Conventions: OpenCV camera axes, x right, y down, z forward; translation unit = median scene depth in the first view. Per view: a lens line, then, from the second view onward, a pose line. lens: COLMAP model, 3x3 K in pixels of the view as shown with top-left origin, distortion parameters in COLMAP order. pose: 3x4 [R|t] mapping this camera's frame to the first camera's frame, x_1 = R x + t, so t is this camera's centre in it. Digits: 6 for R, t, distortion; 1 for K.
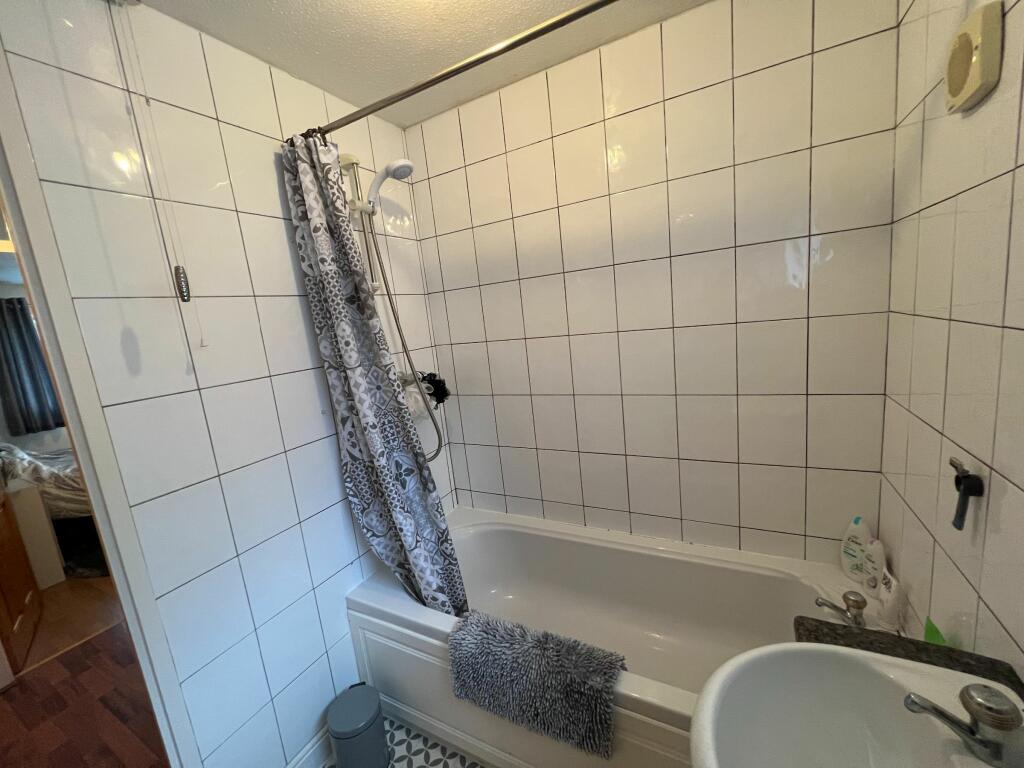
lens RADIAL K [[409.0, 0, 510.4], [0, 409.0, 384.3], [0, 0, 1]] dist [-0.000117, -0.000347]
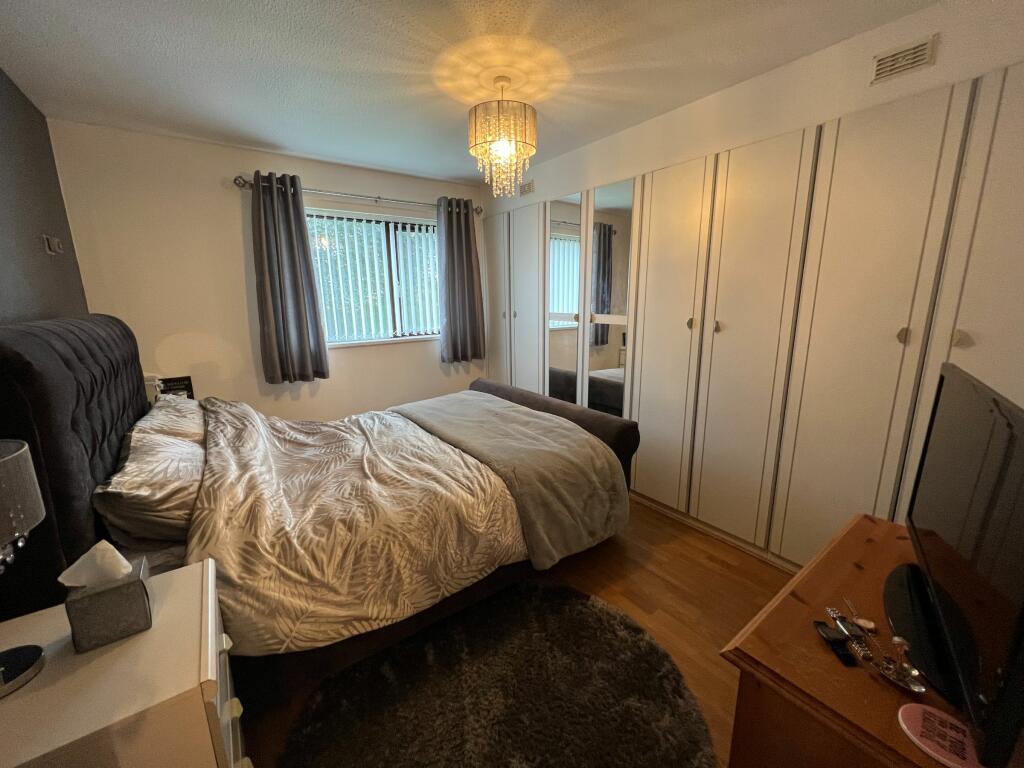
lens RADIAL K [[409.0, 0, 510.4], [0, 409.0, 384.3], [0, 0, 1]] dist [-0.000117, -0.000347]
pose [[0.898827, 0.184682, -0.397494, -0.566440], [-0.151934, 0.981948, 0.112670, -0.009788], [0.411127, -0.040878, 0.910661, 0.532371]]
